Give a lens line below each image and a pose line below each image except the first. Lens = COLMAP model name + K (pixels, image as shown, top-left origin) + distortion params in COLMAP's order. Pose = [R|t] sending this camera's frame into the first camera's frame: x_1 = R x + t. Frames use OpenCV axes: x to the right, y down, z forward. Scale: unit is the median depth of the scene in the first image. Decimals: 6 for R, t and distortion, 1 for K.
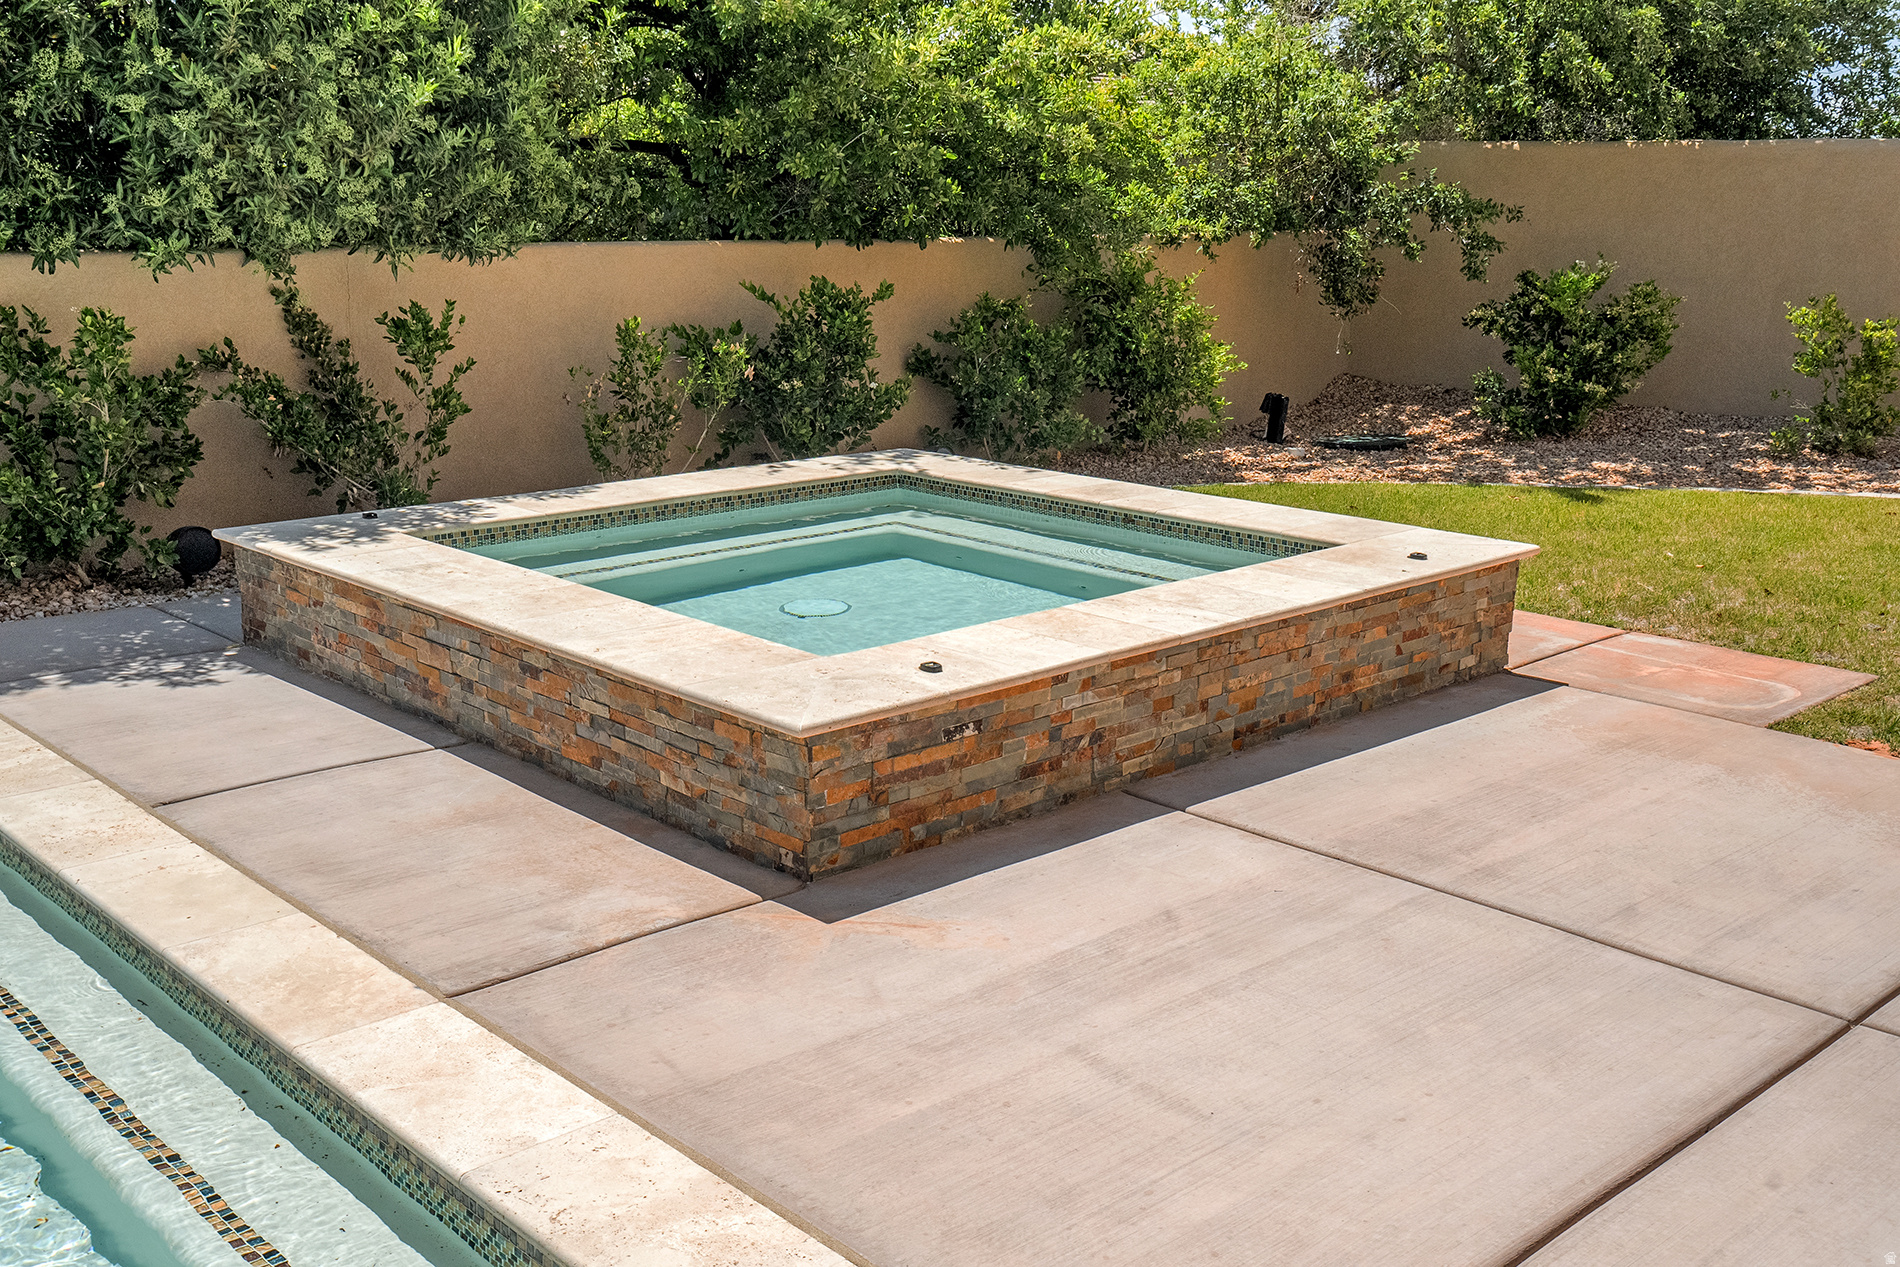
lens RADIAL K [[1878.3, 0, 950.5], [0, 1878.3, 633.7], [0, 0, 1]] dist [0.018272, 0.000000]
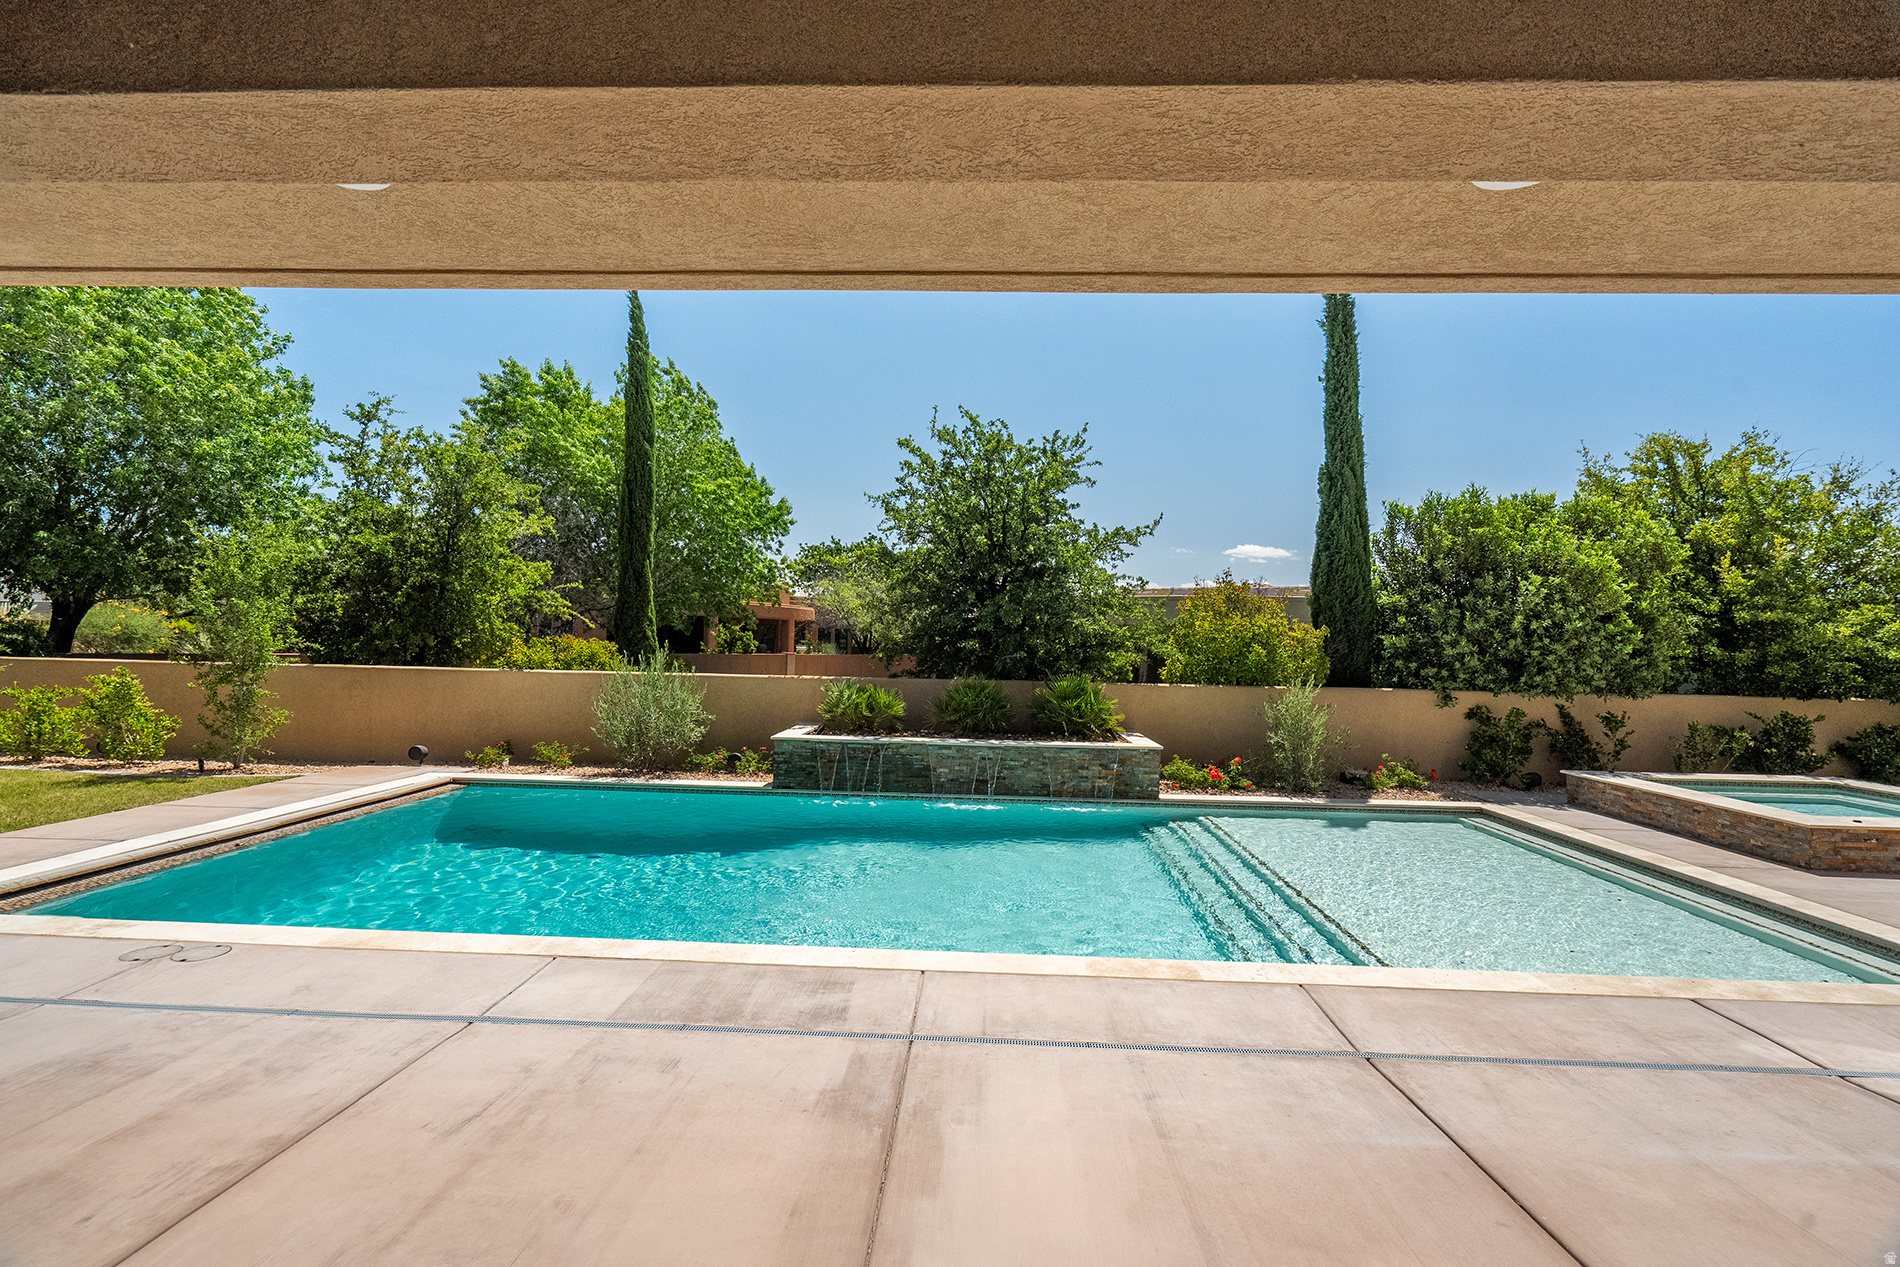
lens RADIAL K [[866.0, 0, 947.2], [0, 866.0, 633.4], [0, 0, 1]] dist [-0.003246, 0.001797]
pose [[0.694463, -0.005086, -0.719510, -0.014847], [-0.179140, 0.967265, -0.179742, 0.151533], [0.696871, 0.253717, 0.670819, -0.750207]]
